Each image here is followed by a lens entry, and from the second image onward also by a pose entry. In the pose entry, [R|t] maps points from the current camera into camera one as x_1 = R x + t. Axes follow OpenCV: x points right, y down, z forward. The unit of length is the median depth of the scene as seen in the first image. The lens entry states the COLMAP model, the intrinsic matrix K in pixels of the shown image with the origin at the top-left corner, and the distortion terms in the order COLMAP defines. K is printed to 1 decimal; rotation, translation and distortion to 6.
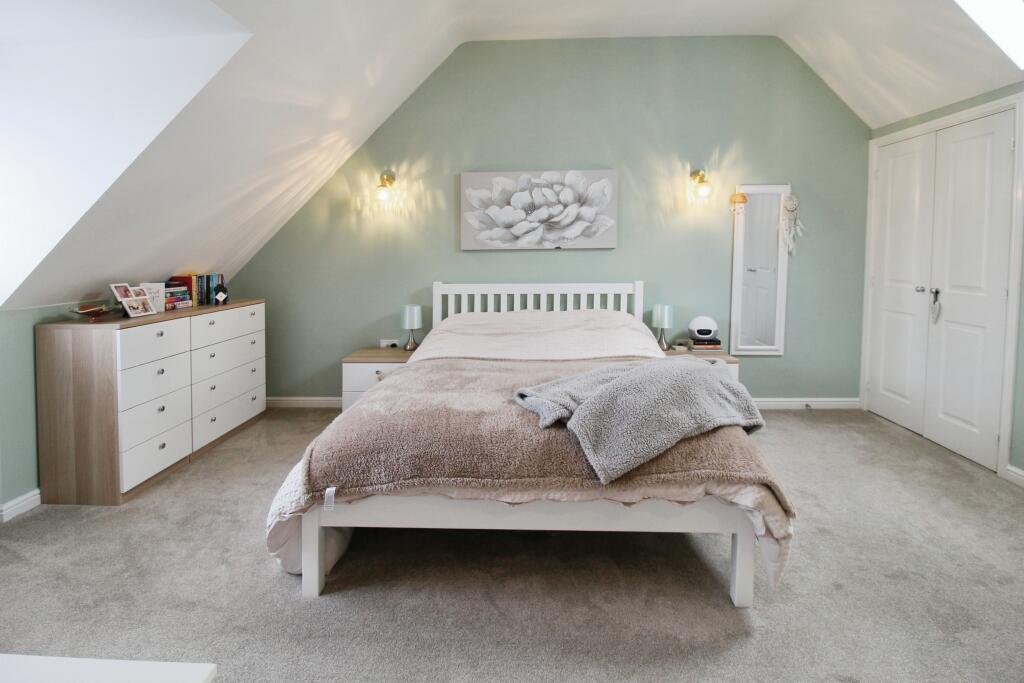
lens RADIAL K [[507.7, 0, 512.2], [0, 507.7, 277.5], [0, 0, 1]] dist [0.002295, 0.000092]
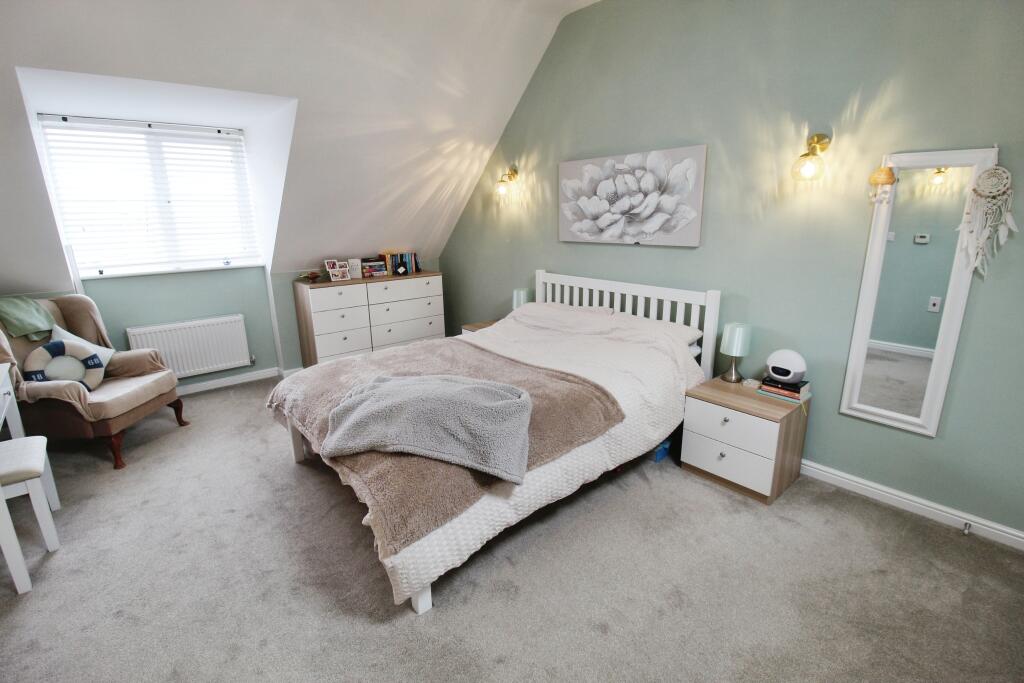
lens RADIAL K [[481.8, 0, 512.0], [0, 481.8, 341.5], [0, 0, 1]] dist [-0.003633, -0.000682]
pose [[0.680103, 0.189717, -0.708143, 0.578753], [-0.030155, 0.972358, 0.231540, -0.080706], [0.732496, -0.136117, 0.667025, 0.249961]]
